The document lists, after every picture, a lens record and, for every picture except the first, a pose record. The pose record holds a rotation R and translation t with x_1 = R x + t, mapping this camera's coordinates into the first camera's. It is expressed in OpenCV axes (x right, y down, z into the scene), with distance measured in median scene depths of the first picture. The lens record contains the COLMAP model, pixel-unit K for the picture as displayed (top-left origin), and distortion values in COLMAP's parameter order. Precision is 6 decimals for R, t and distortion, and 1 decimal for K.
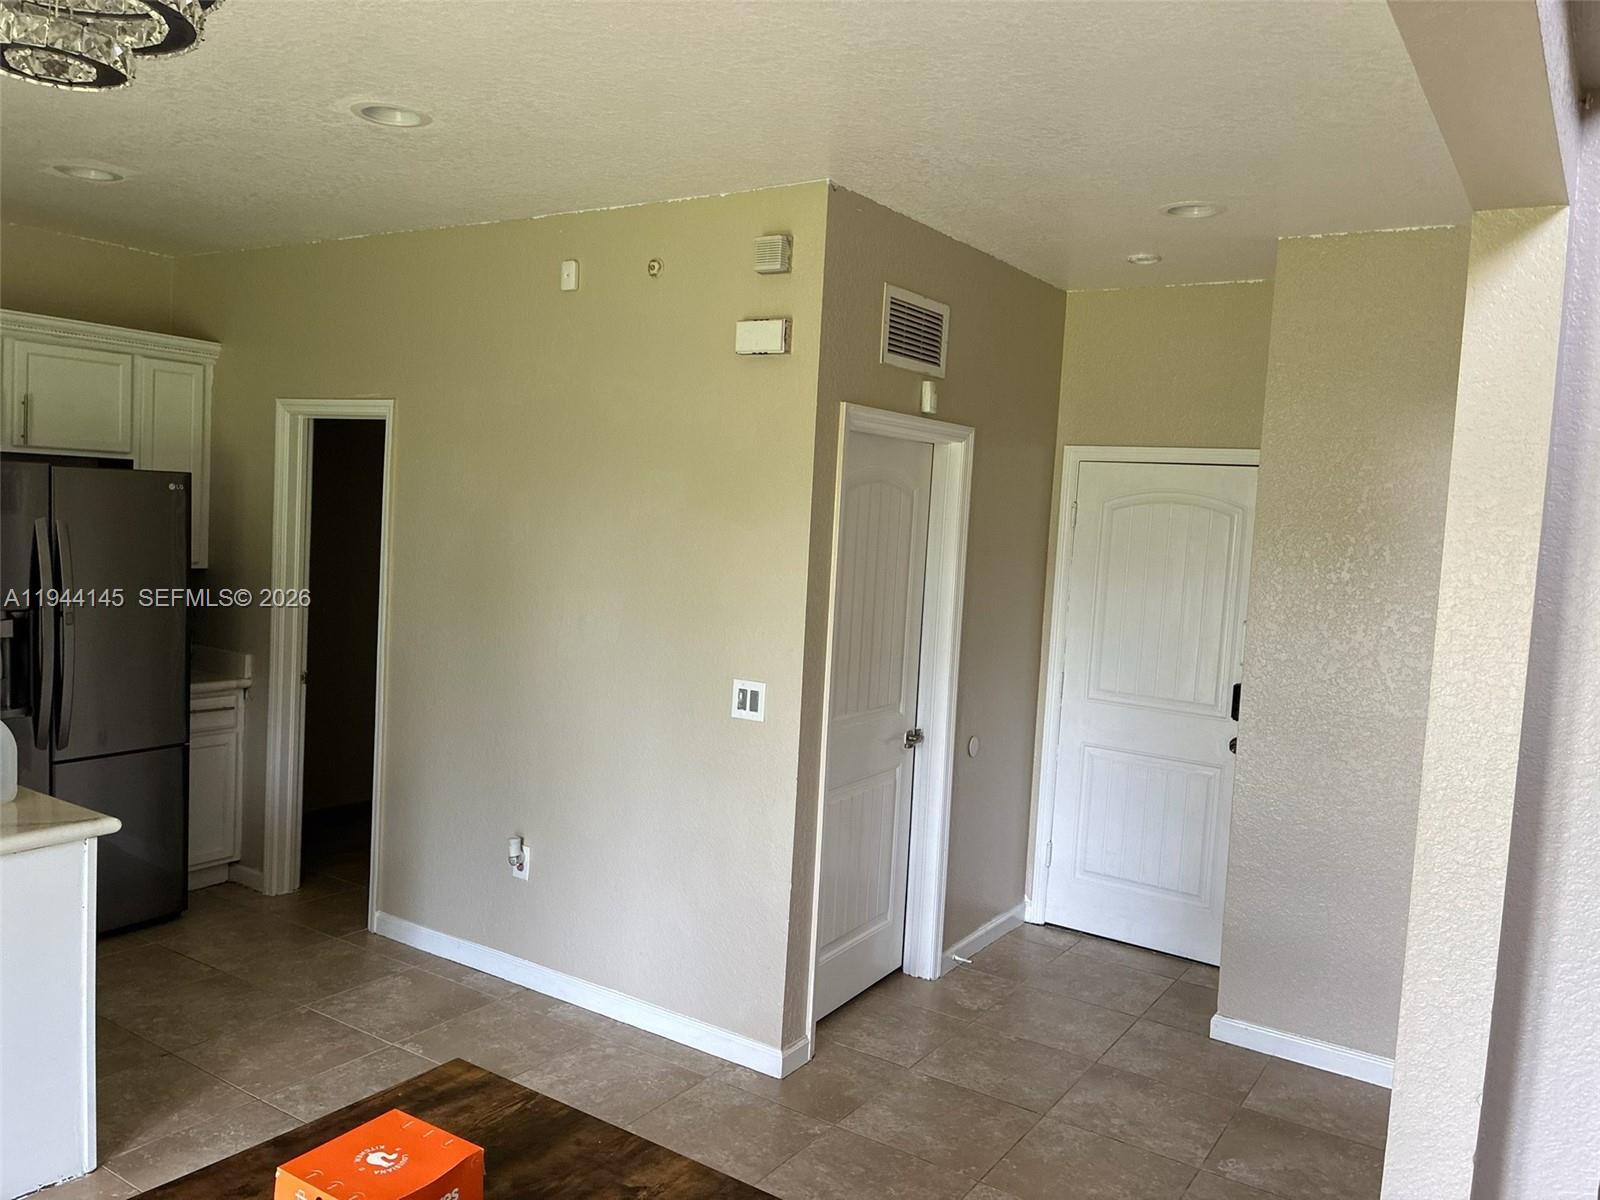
lens RADIAL K [[1213.8, 0, 800.0], [0, 1213.8, 600.0], [0, 0, 1]] dist [0.062082, -0.084548]
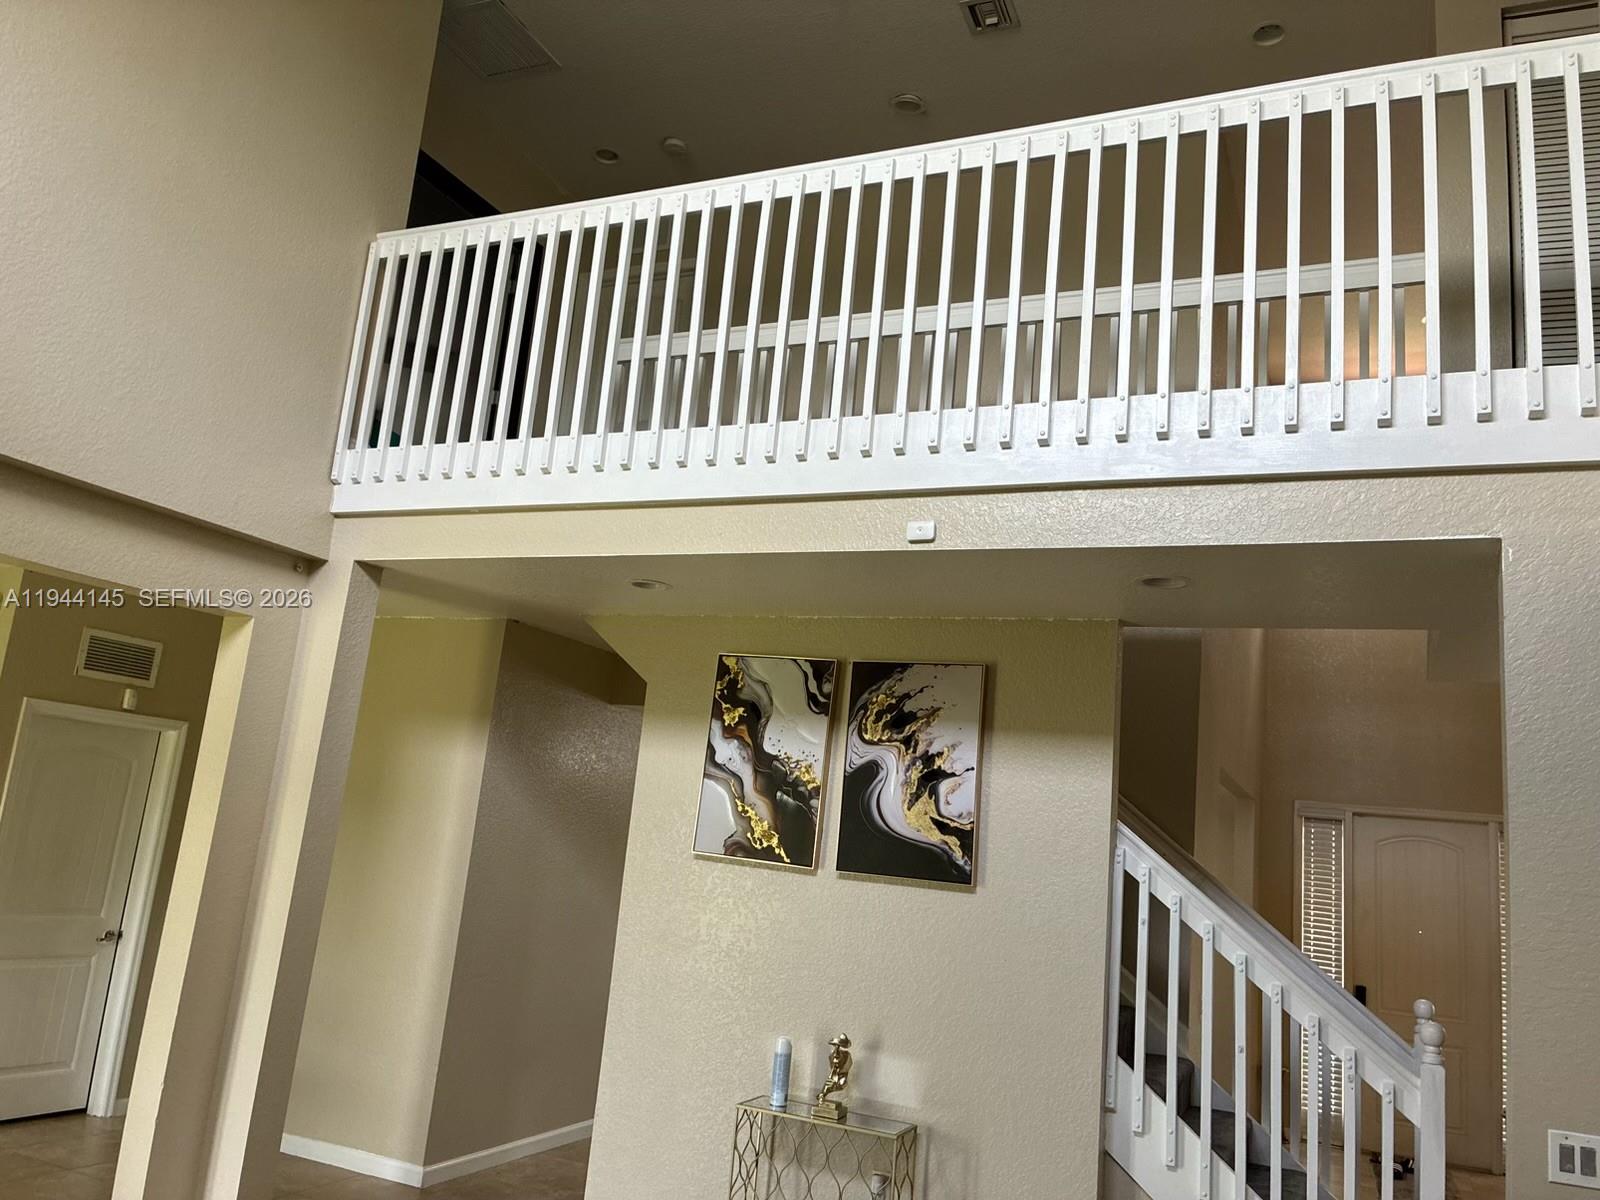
lens RADIAL K [[1213.8, 0, 800.0], [0, 1213.8, 600.0], [0, 0, 1]] dist [0.062082, -0.084548]
pose [[0.987112, 0.066844, 0.145404, 0.698200], [-0.026557, 0.964413, -0.263064, 0.098346], [-0.157814, 0.255812, 0.953758, -0.647155]]
